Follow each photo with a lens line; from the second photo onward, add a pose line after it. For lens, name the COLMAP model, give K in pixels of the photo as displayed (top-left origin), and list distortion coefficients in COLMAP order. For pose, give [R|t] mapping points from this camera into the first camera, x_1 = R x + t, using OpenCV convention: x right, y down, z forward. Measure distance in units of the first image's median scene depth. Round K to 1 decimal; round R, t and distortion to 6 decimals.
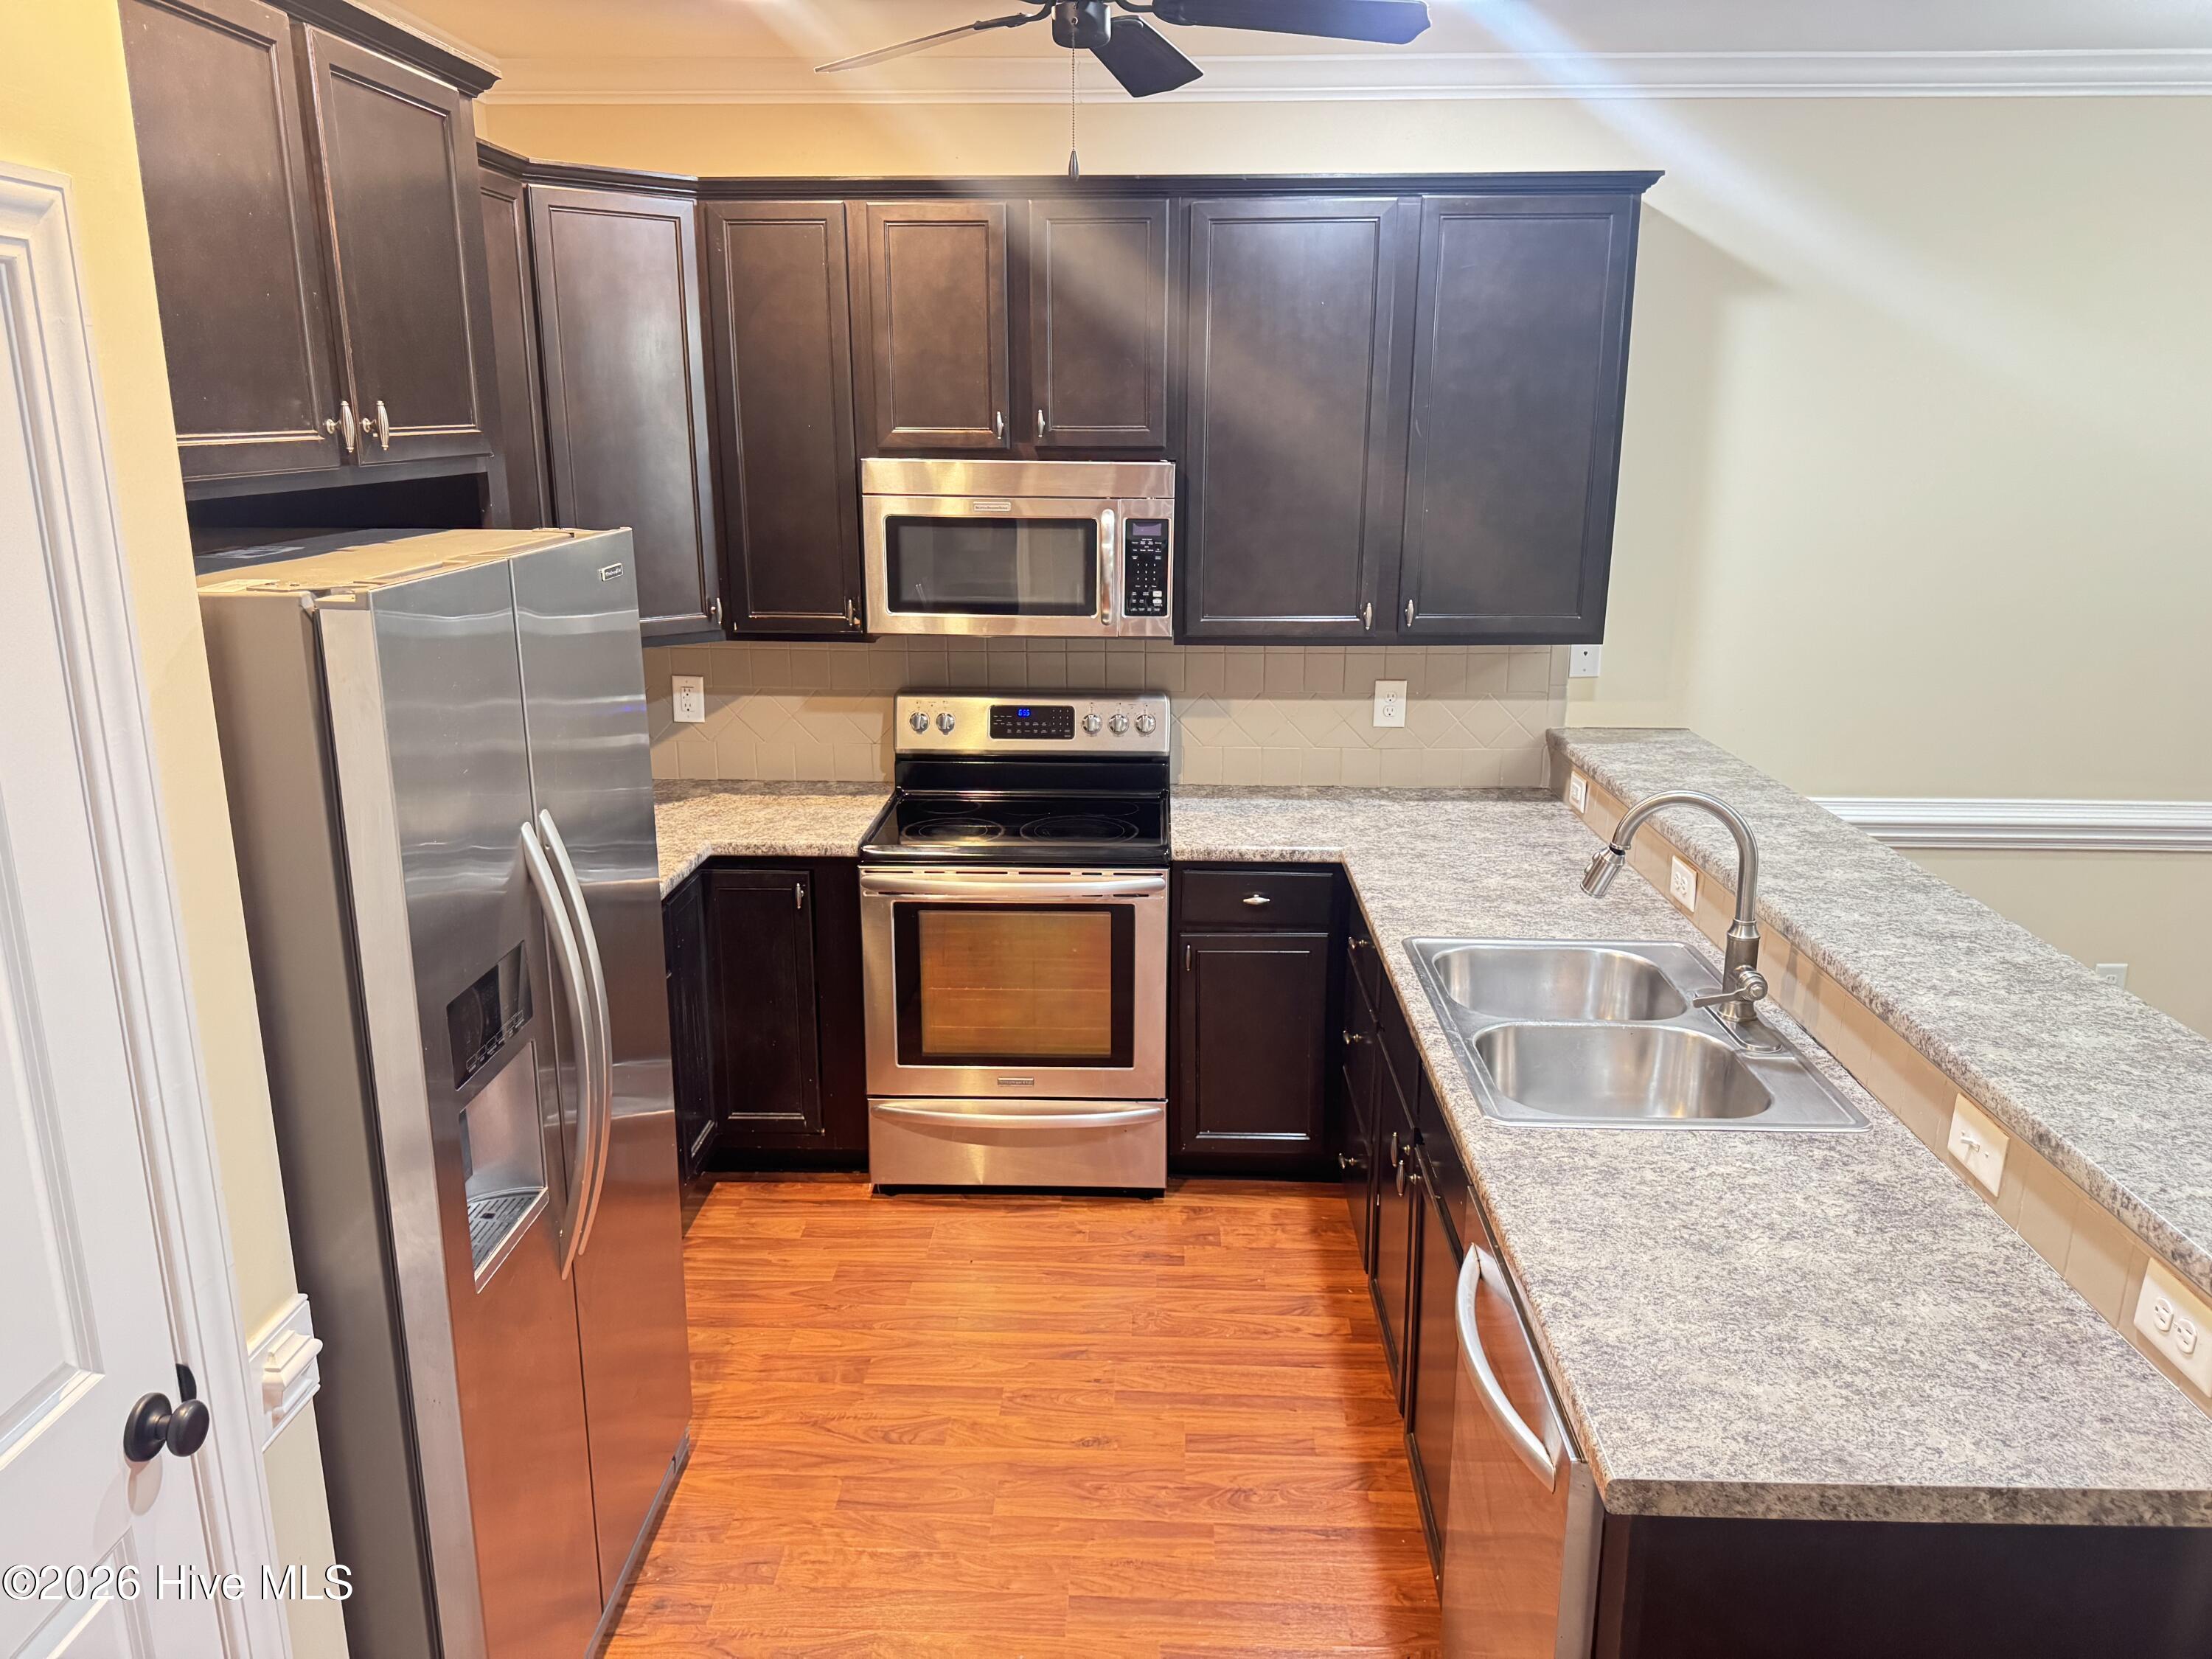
lens RADIAL K [[1554.7, 0, 1100.7], [0, 1554.7, 843.9], [0, 0, 1]] dist [0.081872, -0.106308]
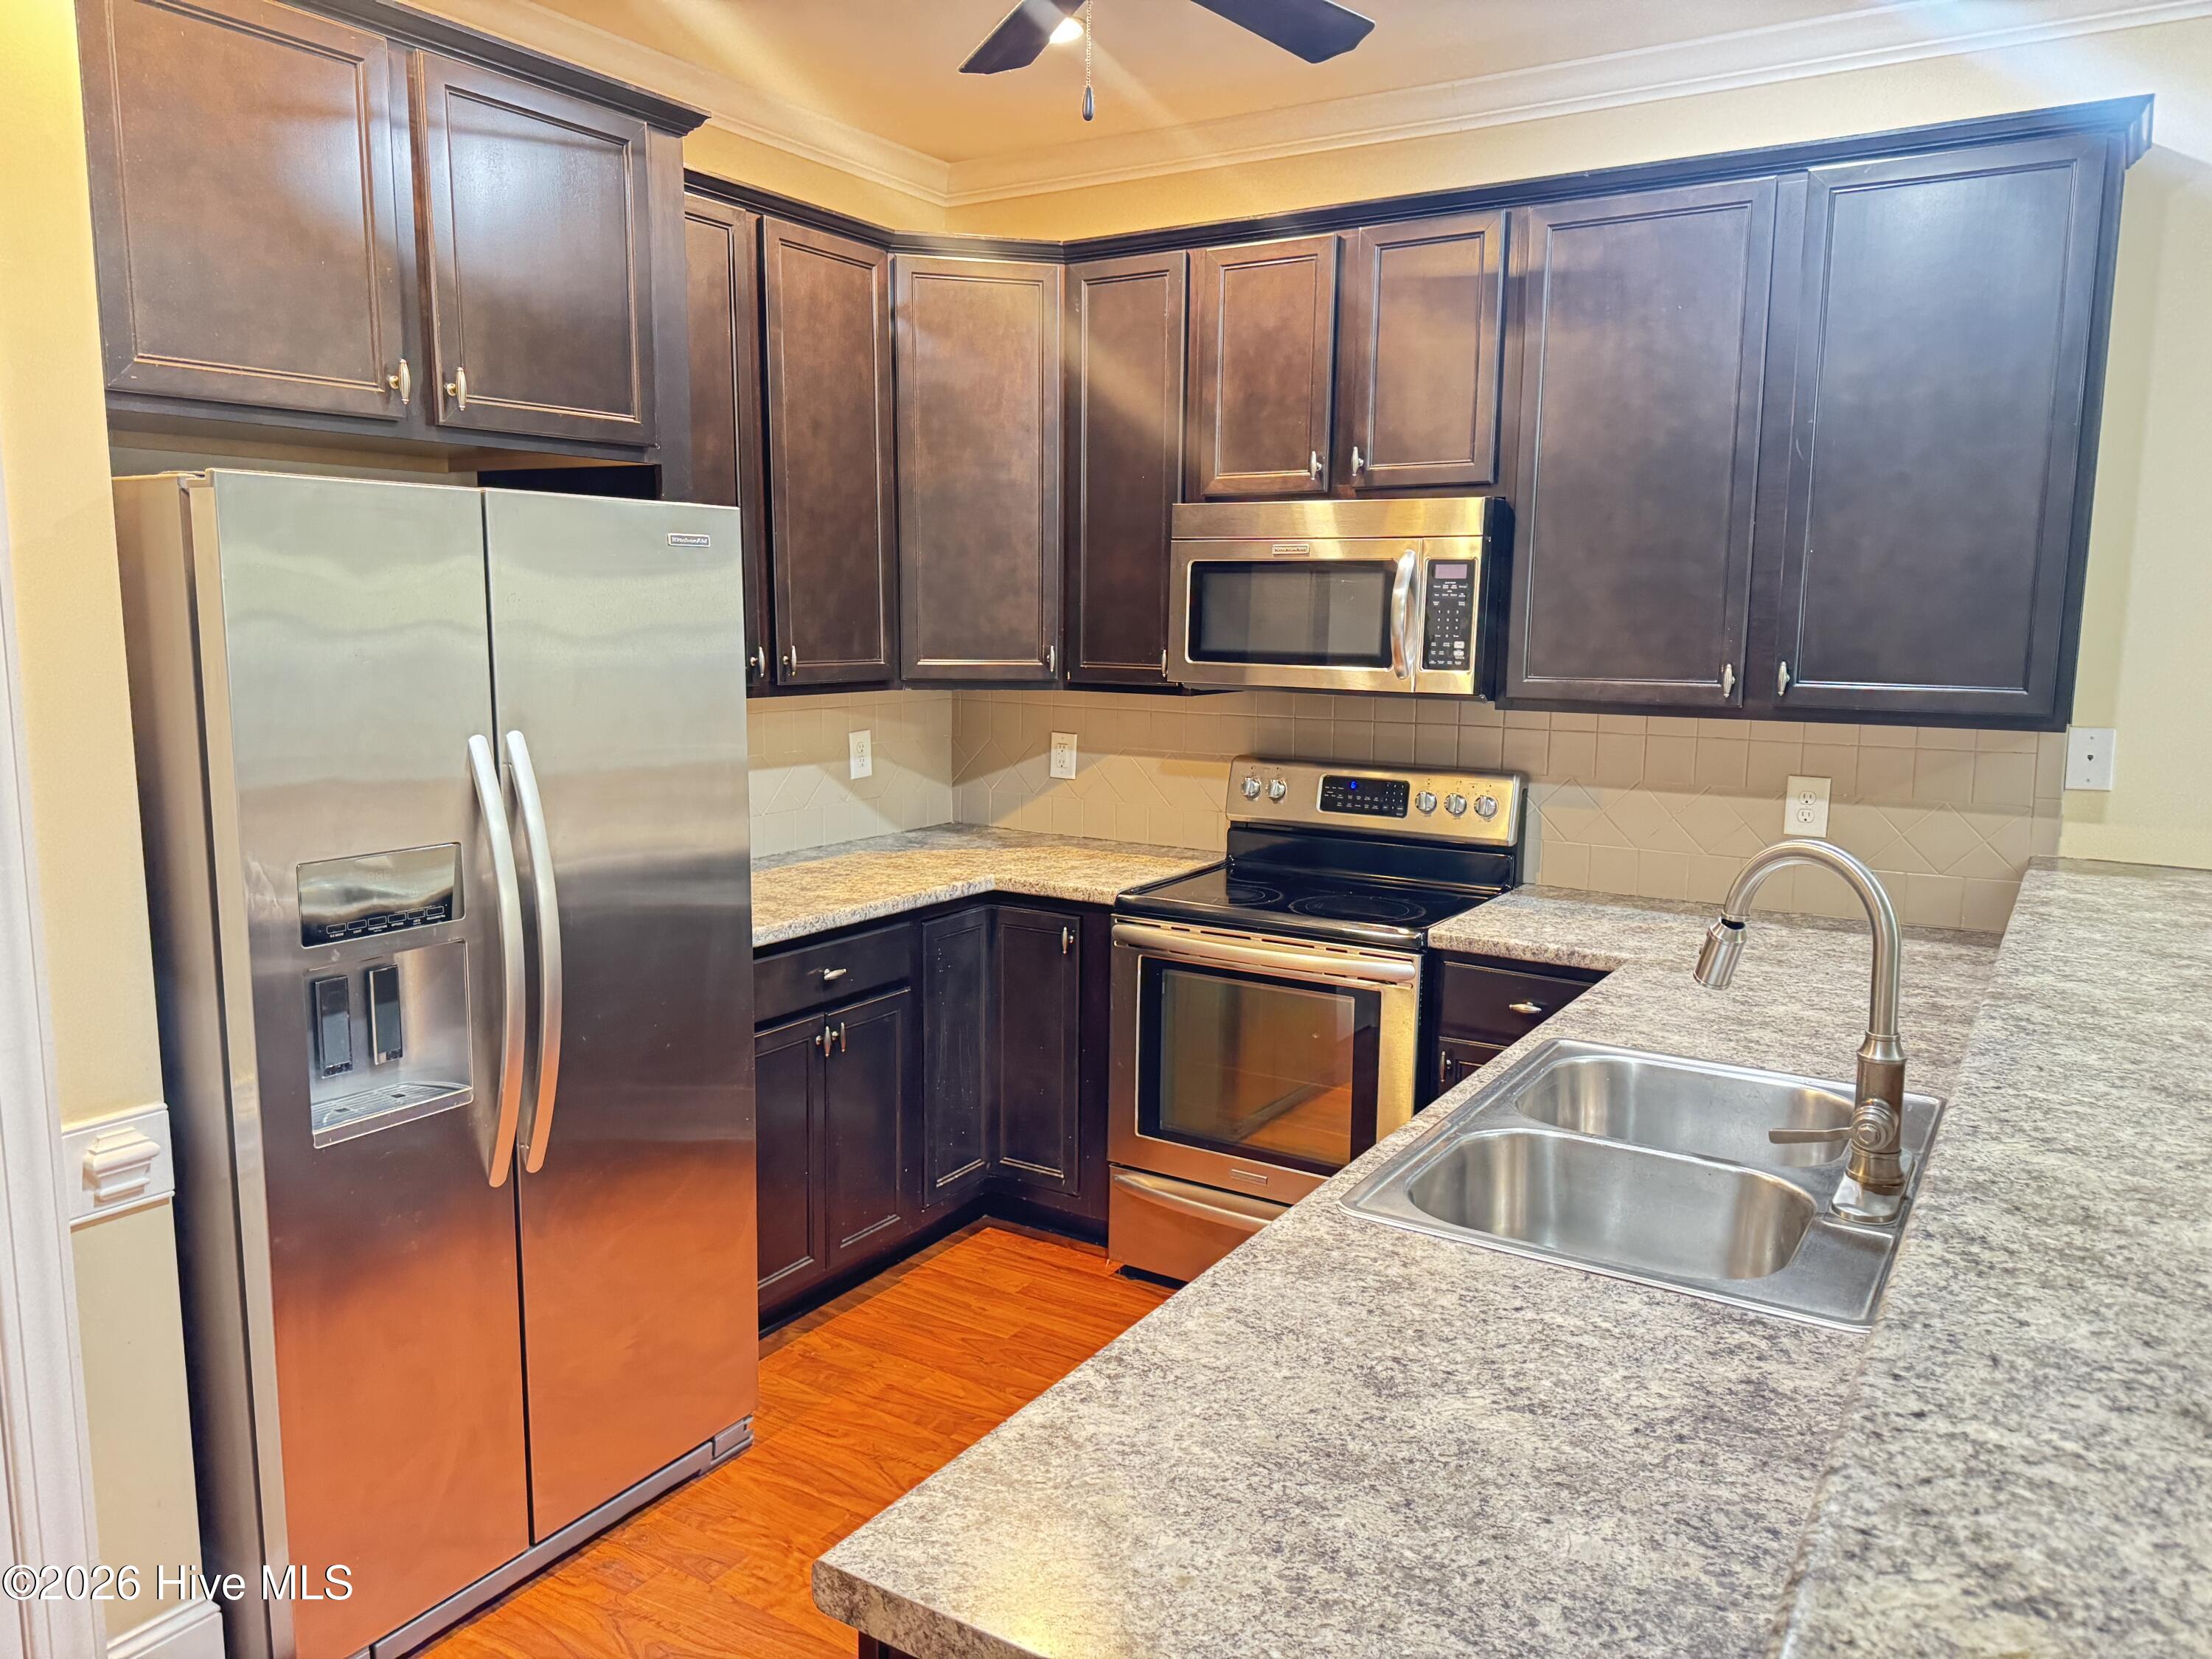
lens RADIAL K [[1554.7, 0, 1114.0], [0, 1554.7, 849.8], [0, 0, 1]] dist [0.081872, -0.106308]
pose [[0.866740, 0.086780, -0.491153, 0.312732], [-0.142093, 0.986902, -0.076380, 0.048293], [0.478091, 0.135991, 0.867718, 0.161581]]
